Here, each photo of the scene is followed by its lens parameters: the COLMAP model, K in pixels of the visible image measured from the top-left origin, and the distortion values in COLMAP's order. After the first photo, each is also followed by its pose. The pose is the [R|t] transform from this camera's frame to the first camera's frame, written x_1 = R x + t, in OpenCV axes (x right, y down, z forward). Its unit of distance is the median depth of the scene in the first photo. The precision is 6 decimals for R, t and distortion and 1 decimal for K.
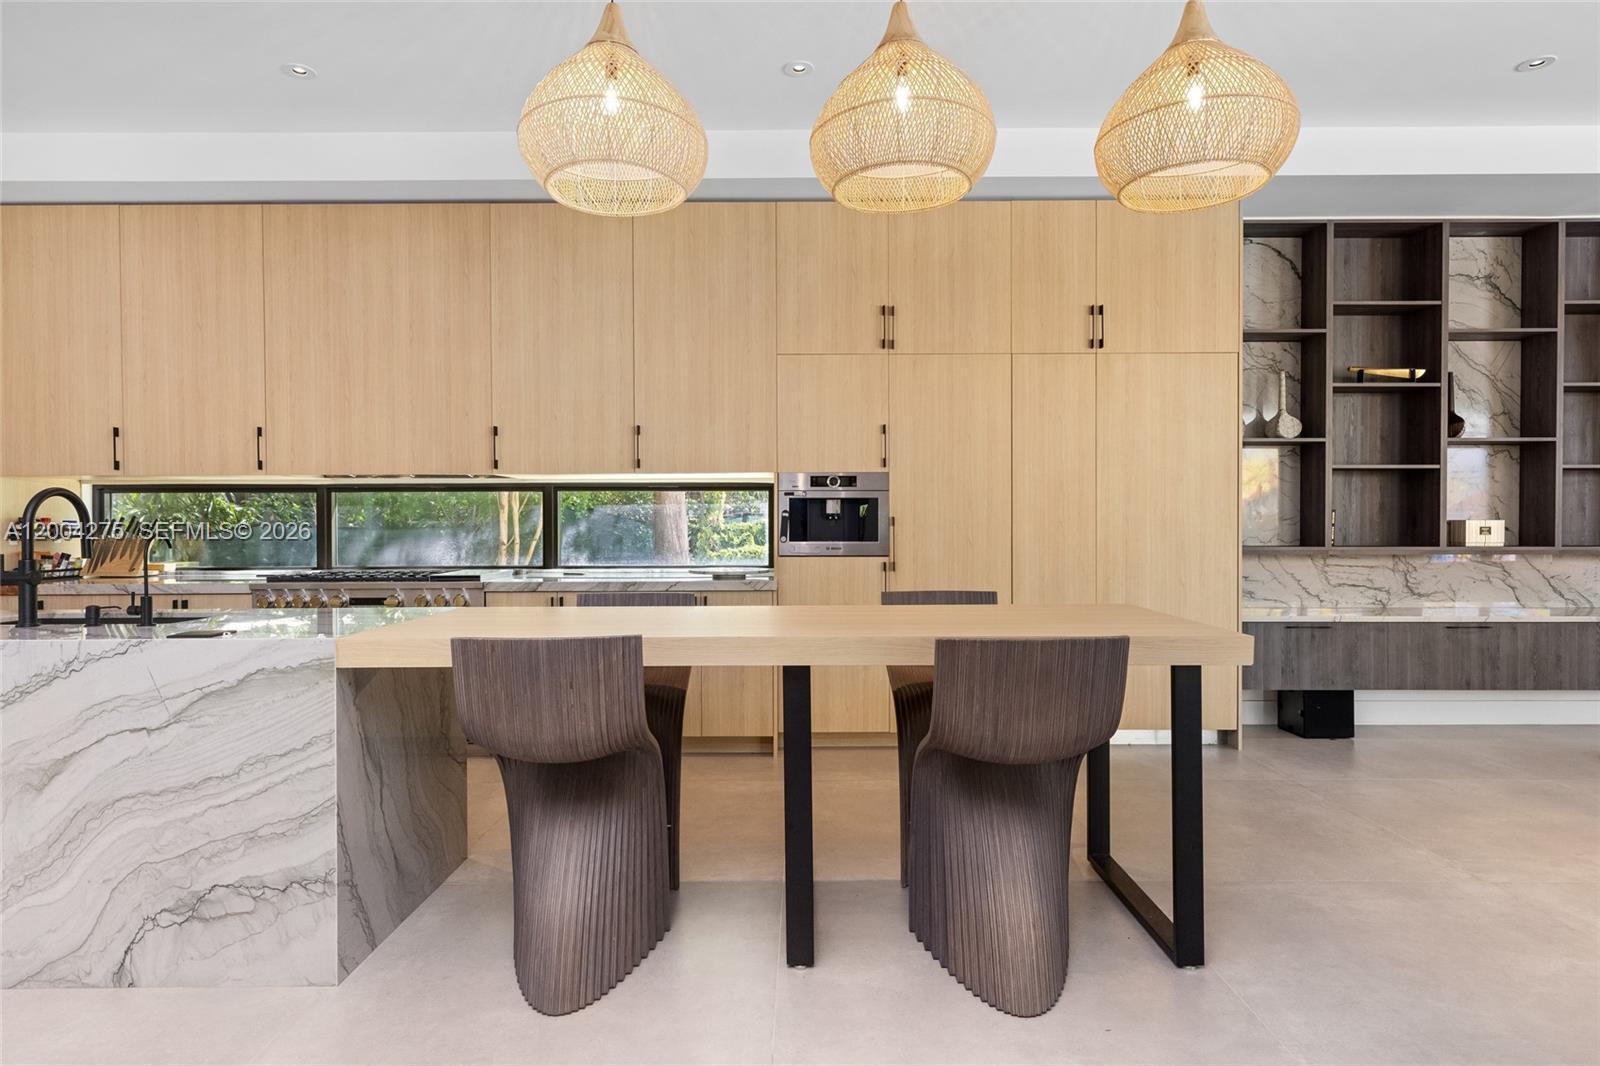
lens RADIAL K [[889.5, 0, 759.6], [0, 889.5, 523.4], [0, 0, 1]] dist [0.000989, 0.000210]
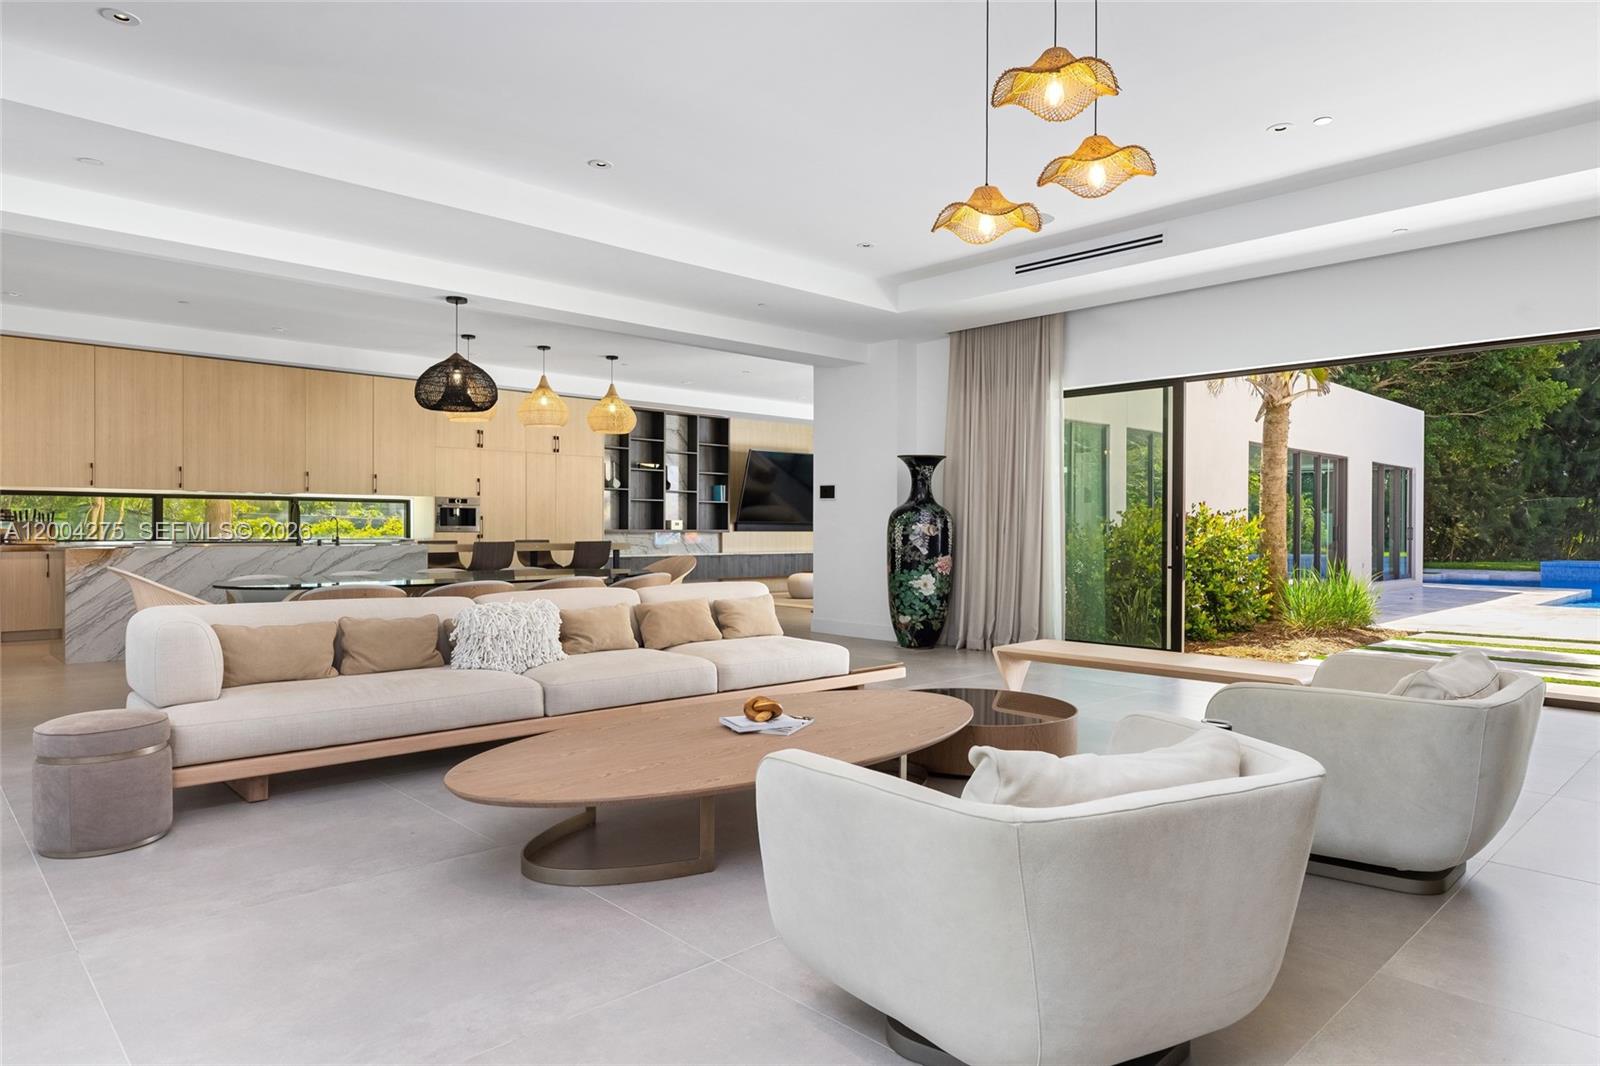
lens RADIAL K [[952.2, 0, 871.4], [0, 952.2, 527.7], [0, 0, 1]] dist [0.037175, -0.004232]
pose [[0.647544, 0.003449, 0.762020, -1.058581], [0.001651, 0.999981, -0.005929, 0.038331], [-0.762026, 0.005098, 0.647526, -1.388967]]
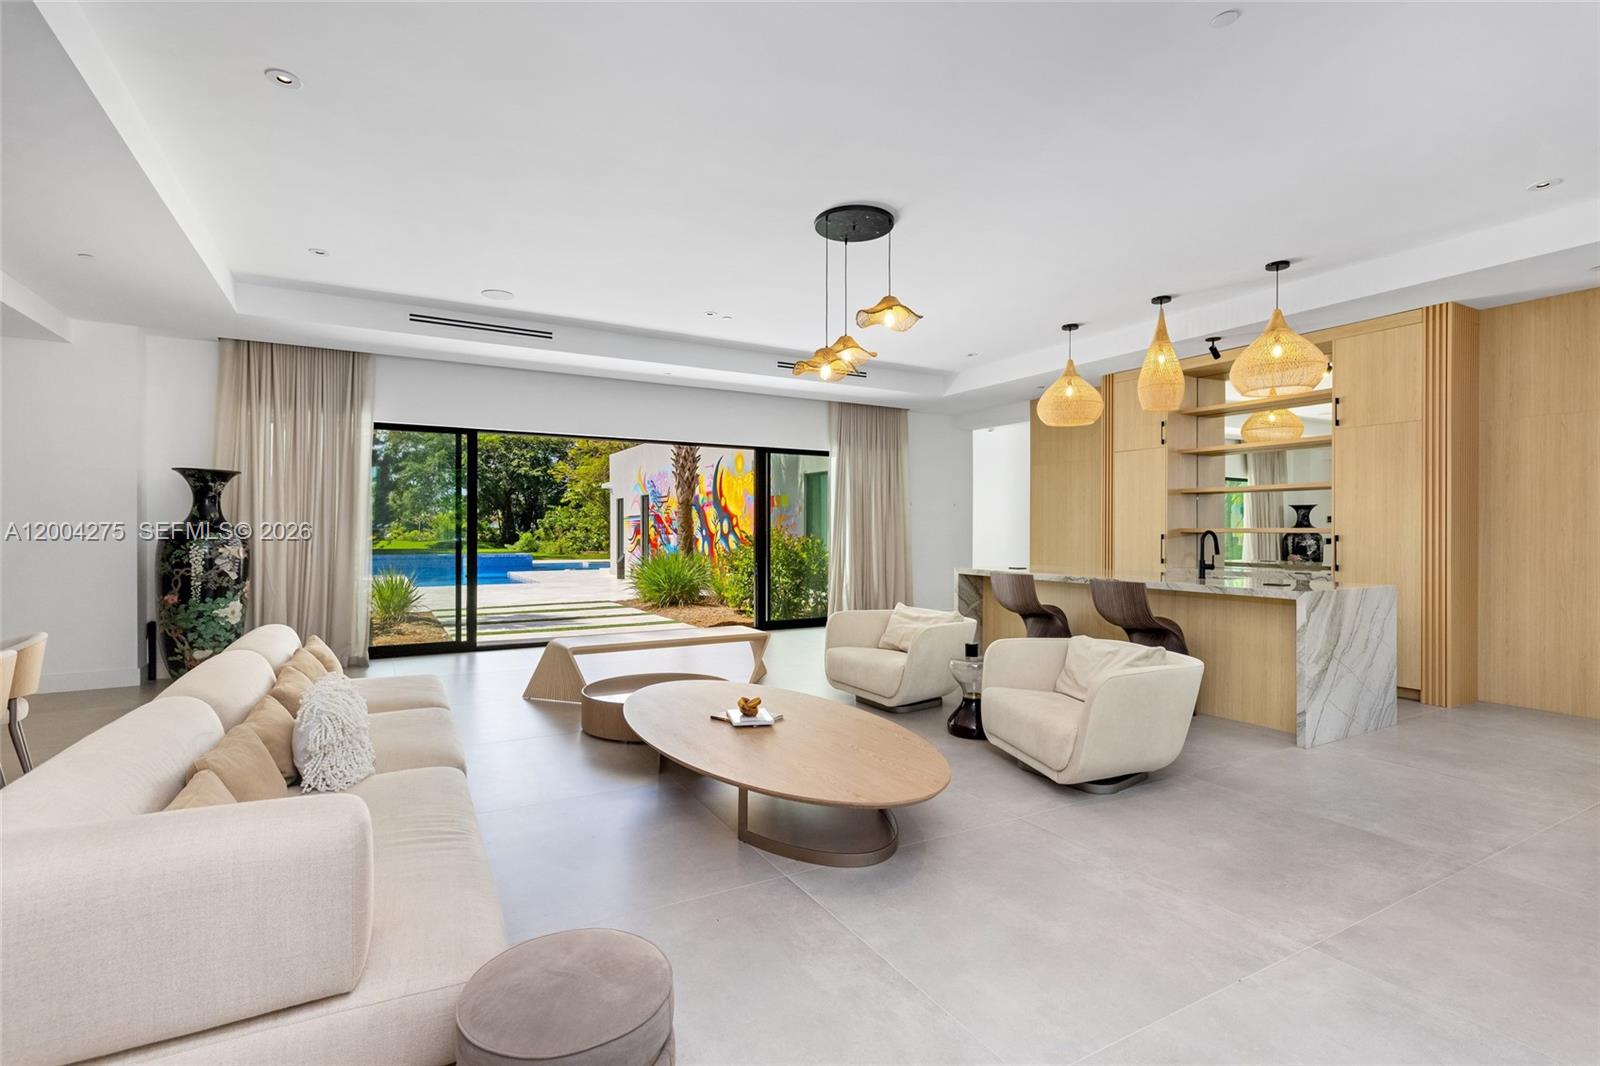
lens RADIAL K [[714.8, 0, 766.9], [0, 714.8, 527.3], [0, 0, 1]] dist [0.002485, -0.000172]
pose [[-0.525538, 0.004570, 0.850758, -1.153608], [0.009220, 0.999957, 0.000324, -0.000852], [-0.850720, 0.008014, -0.525558, -0.495154]]
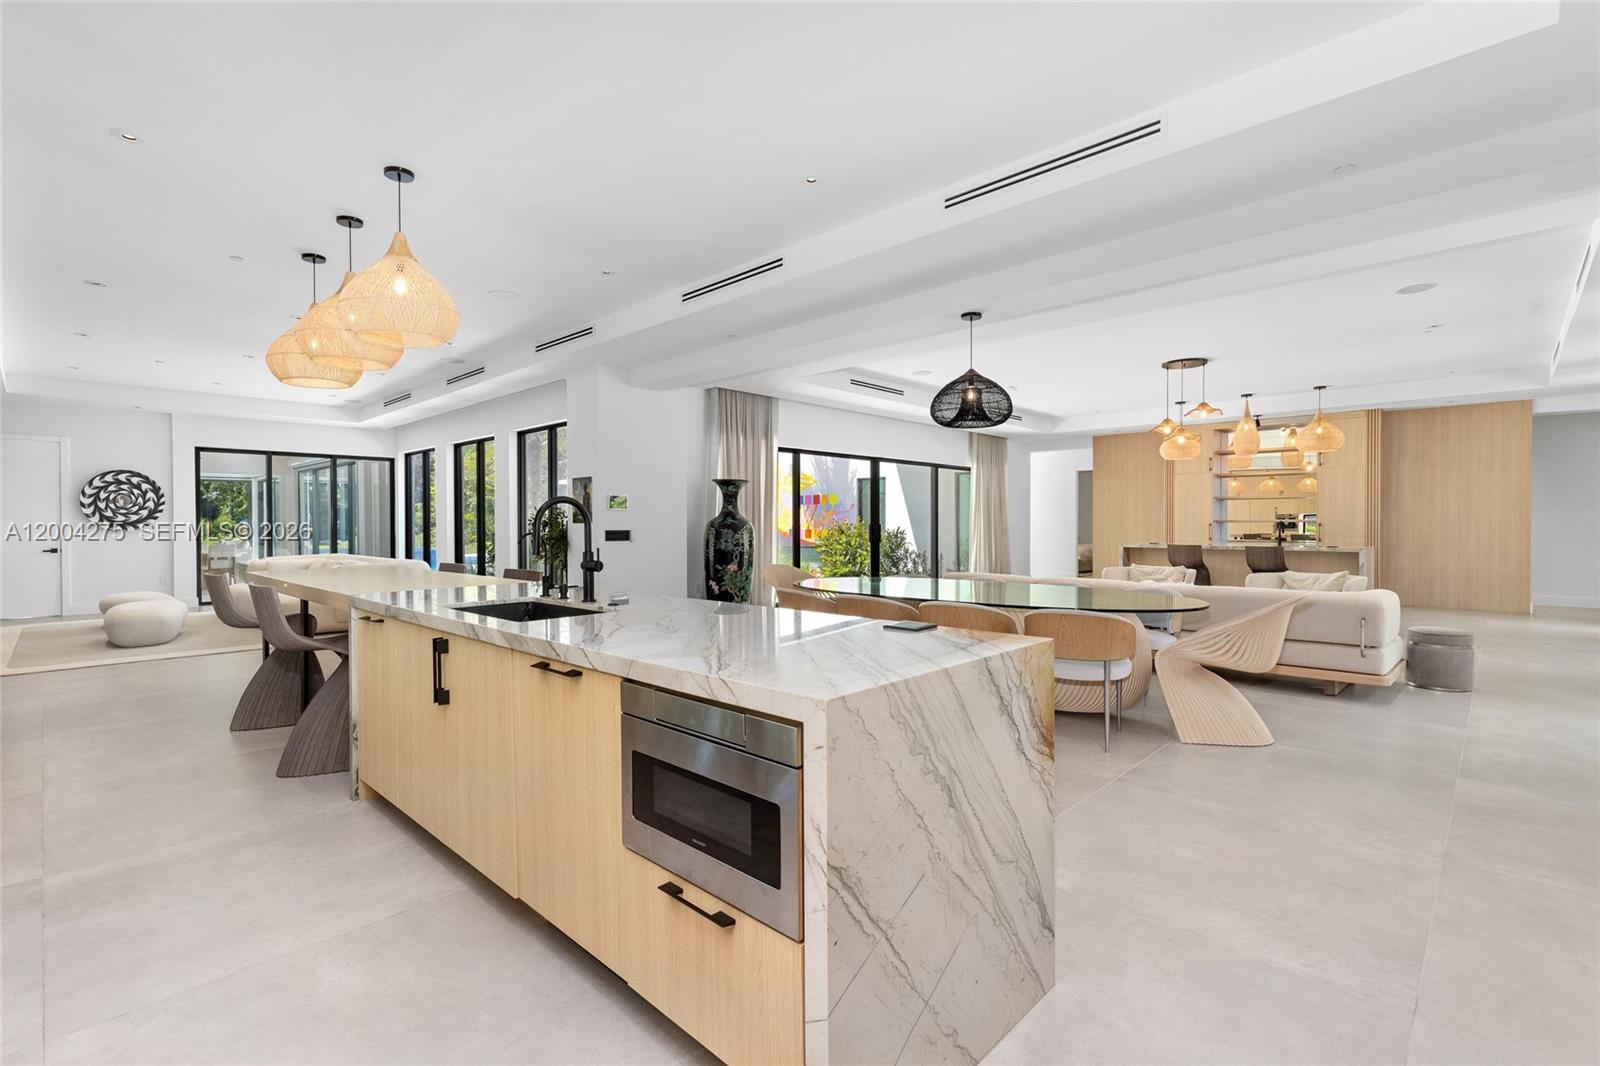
lens RADIAL K [[714.8, 0, 789.8], [0, 714.8, 530.4], [0, 0, 1]] dist [0.002485, -0.000172]
pose [[-0.744099, 0.005285, 0.668049, -0.922185], [0.014810, 0.999853, 0.008586, 0.004507], [-0.667905, 0.016283, -0.744068, 0.848969]]
